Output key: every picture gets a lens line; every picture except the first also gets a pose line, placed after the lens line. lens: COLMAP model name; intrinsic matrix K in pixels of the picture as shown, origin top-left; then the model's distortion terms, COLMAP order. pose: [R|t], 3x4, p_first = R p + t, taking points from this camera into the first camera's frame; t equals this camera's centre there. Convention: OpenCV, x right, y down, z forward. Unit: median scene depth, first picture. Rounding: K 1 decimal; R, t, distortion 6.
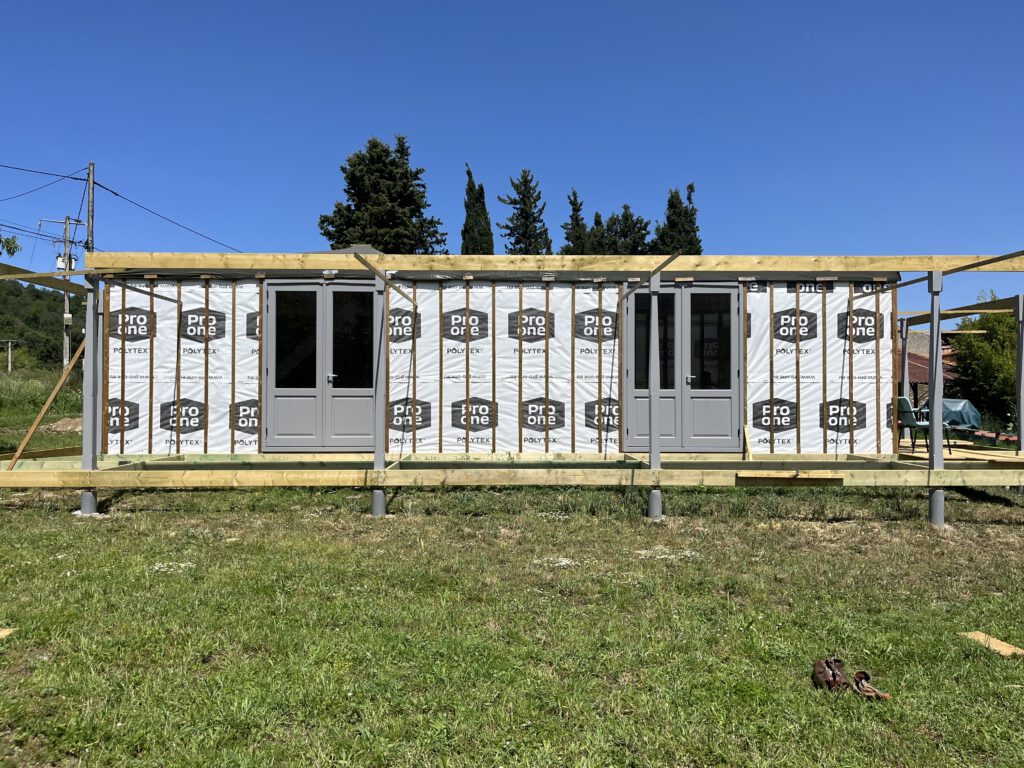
lens RADIAL K [[783.1, 0, 512.0], [0, 783.1, 384.0], [0, 0, 1]] dist [0.068141, -0.099200]
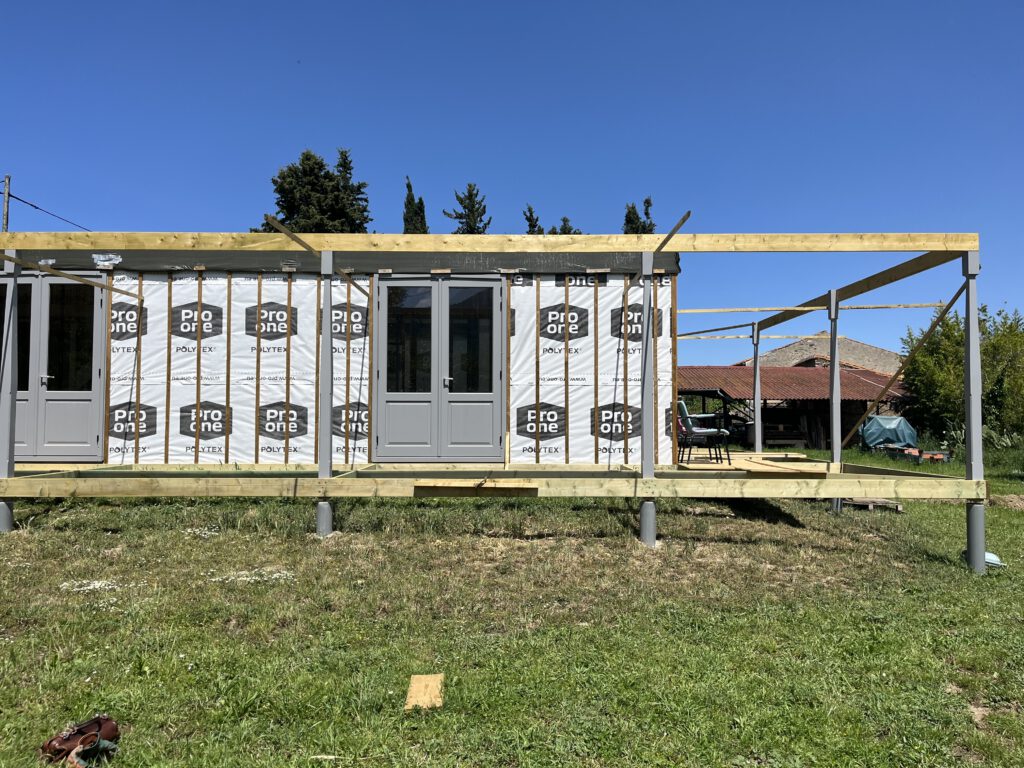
lens RADIAL K [[783.1, 0, 512.0], [0, 783.1, 384.0], [0, 0, 1]] dist [0.068141, -0.099200]
pose [[0.999926, 0.000637, -0.012164, 0.311350], [-0.000992, 0.999573, -0.029209, 0.023138], [0.012140, 0.029218, 0.999499, 0.101881]]
